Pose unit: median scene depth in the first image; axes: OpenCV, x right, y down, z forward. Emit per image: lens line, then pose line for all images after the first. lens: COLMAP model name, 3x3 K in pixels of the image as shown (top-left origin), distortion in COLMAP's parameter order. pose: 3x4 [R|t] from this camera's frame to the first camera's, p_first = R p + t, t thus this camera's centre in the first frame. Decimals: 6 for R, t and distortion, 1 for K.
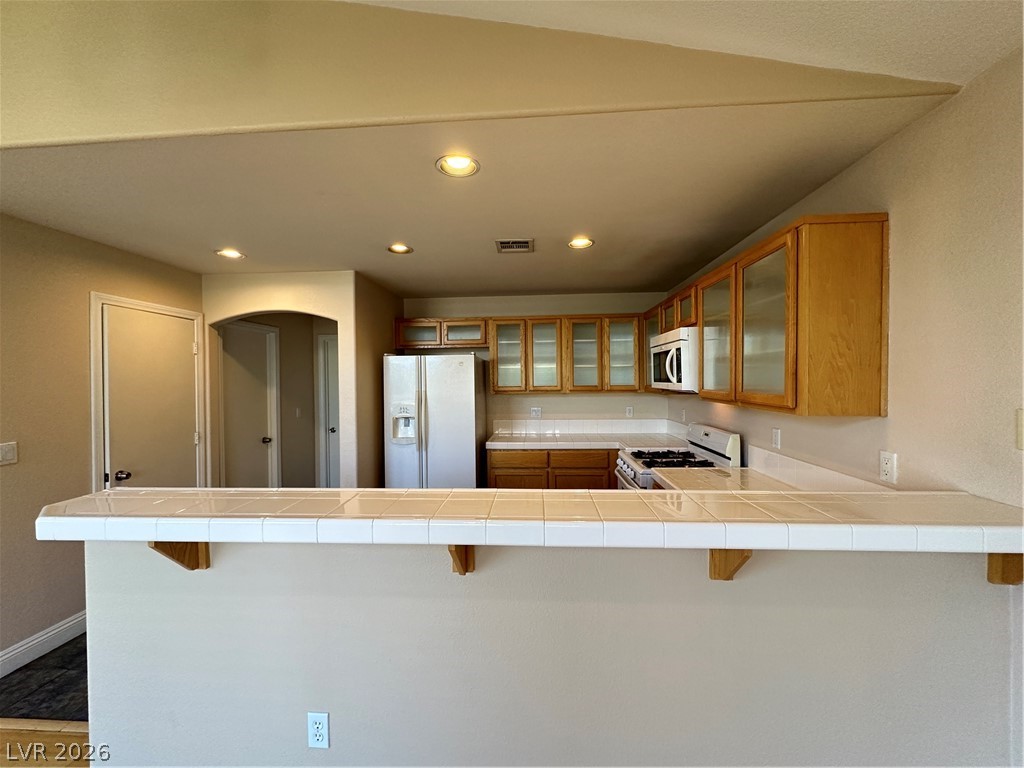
lens RADIAL K [[410.3, 0, 512.4], [0, 410.3, 384.6], [0, 0, 1]] dist [-0.000464, 0.000081]
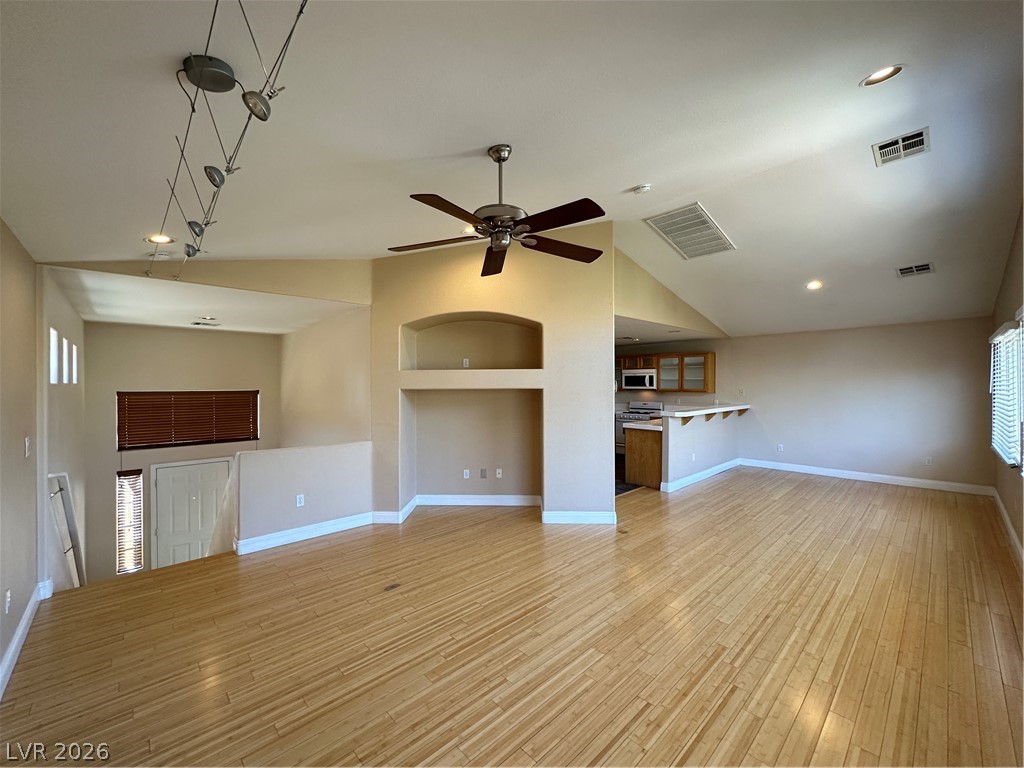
lens RADIAL K [[410.3, 0, 512.3], [0, 410.3, 383.9], [0, 0, 1]] dist [-0.000464, 0.000081]
pose [[0.679170, 0.009811, 0.733915, -1.855534], [0.005025, 0.999825, -0.018016, 0.018559], [-0.733963, 0.015924, 0.679002, -0.246509]]
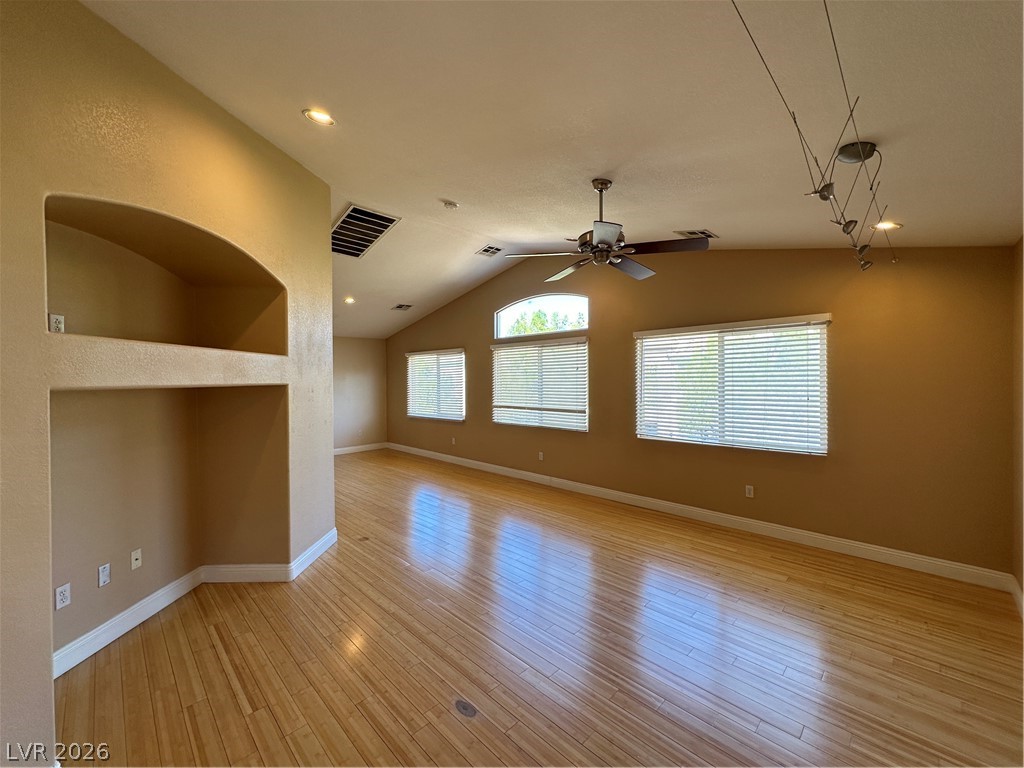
lens RADIAL K [[410.3, 0, 512.3], [0, 410.3, 386.9], [0, 0, 1]] dist [-0.000464, 0.000081]
pose [[-0.753169, 0.004179, 0.657814, -1.785920], [0.021151, 0.999617, 0.017868, 0.011429], [-0.657487, 0.027371, -0.752969, 0.797790]]
